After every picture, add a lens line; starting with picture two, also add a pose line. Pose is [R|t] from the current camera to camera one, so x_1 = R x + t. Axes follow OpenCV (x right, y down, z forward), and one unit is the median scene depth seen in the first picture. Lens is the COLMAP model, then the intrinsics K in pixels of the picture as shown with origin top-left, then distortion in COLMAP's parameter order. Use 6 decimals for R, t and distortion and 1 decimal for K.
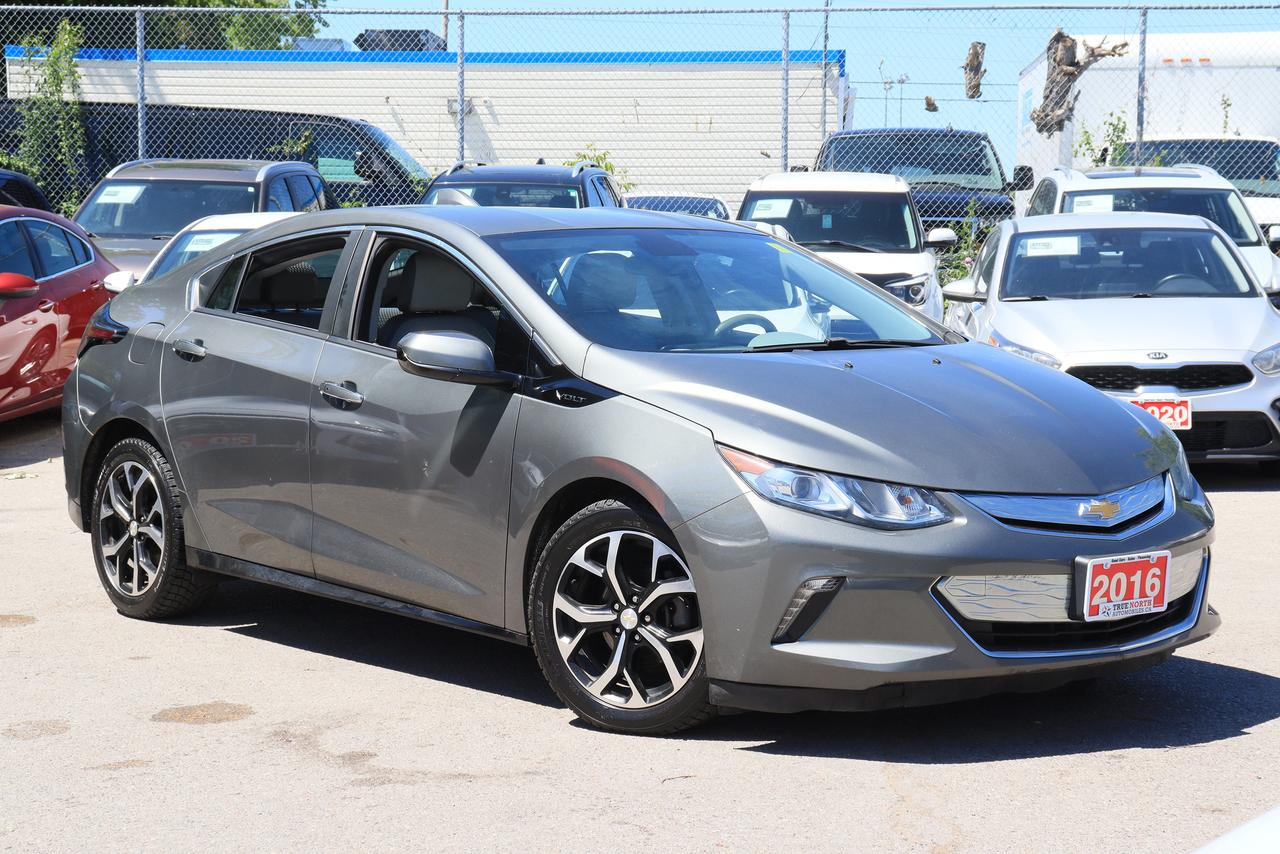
lens RADIAL K [[2506.2, 0, 641.4], [0, 2506.2, 431.0], [0, 0, 1]] dist [0.329055, 0.000000]
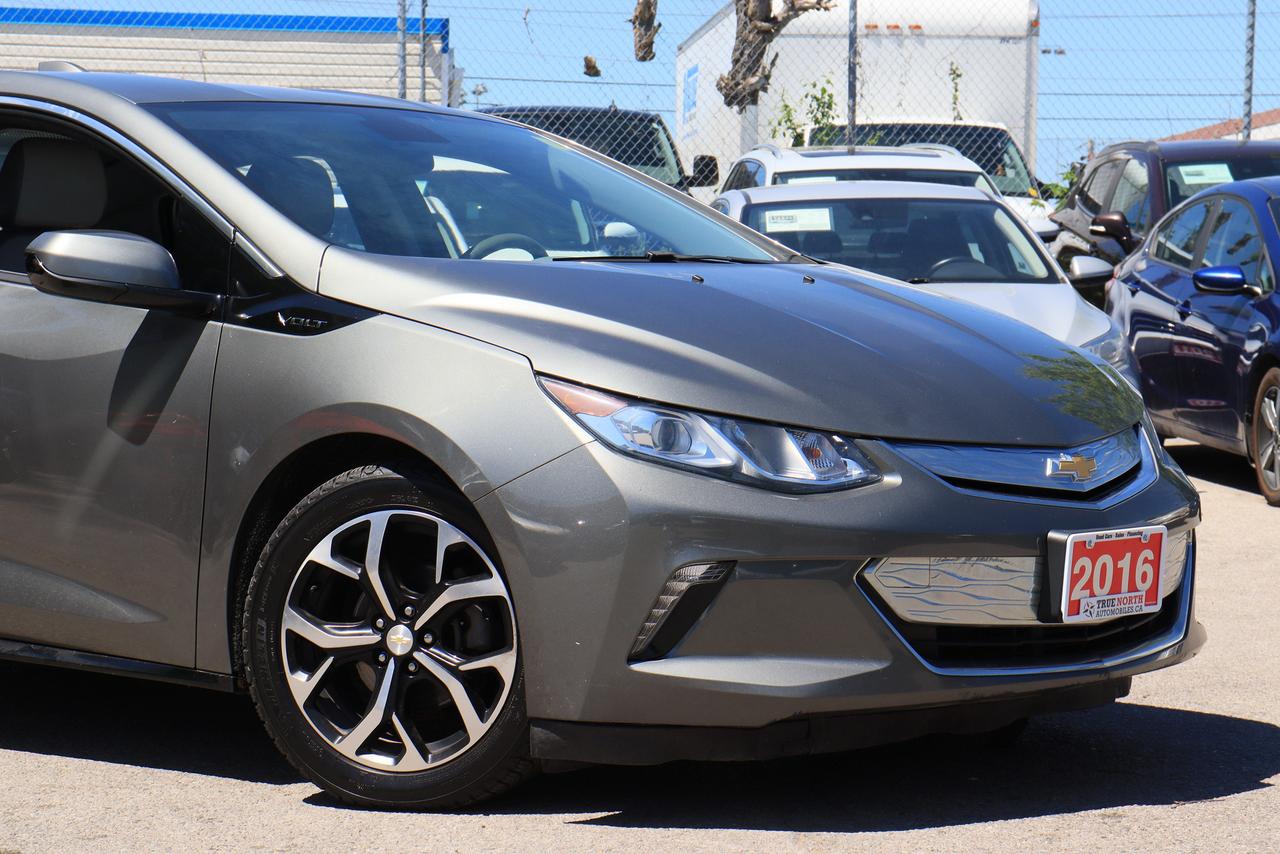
lens RADIAL K [[3144.5, 0, 636.4], [0, 3144.5, 426.5], [0, 0, 1]] dist [0.560764, 0.000000]
pose [[0.987311, -0.006783, 0.158652, -0.076816], [0.012878, 0.999216, -0.037425, 0.049611], [-0.158274, 0.038994, 0.986625, 0.141031]]
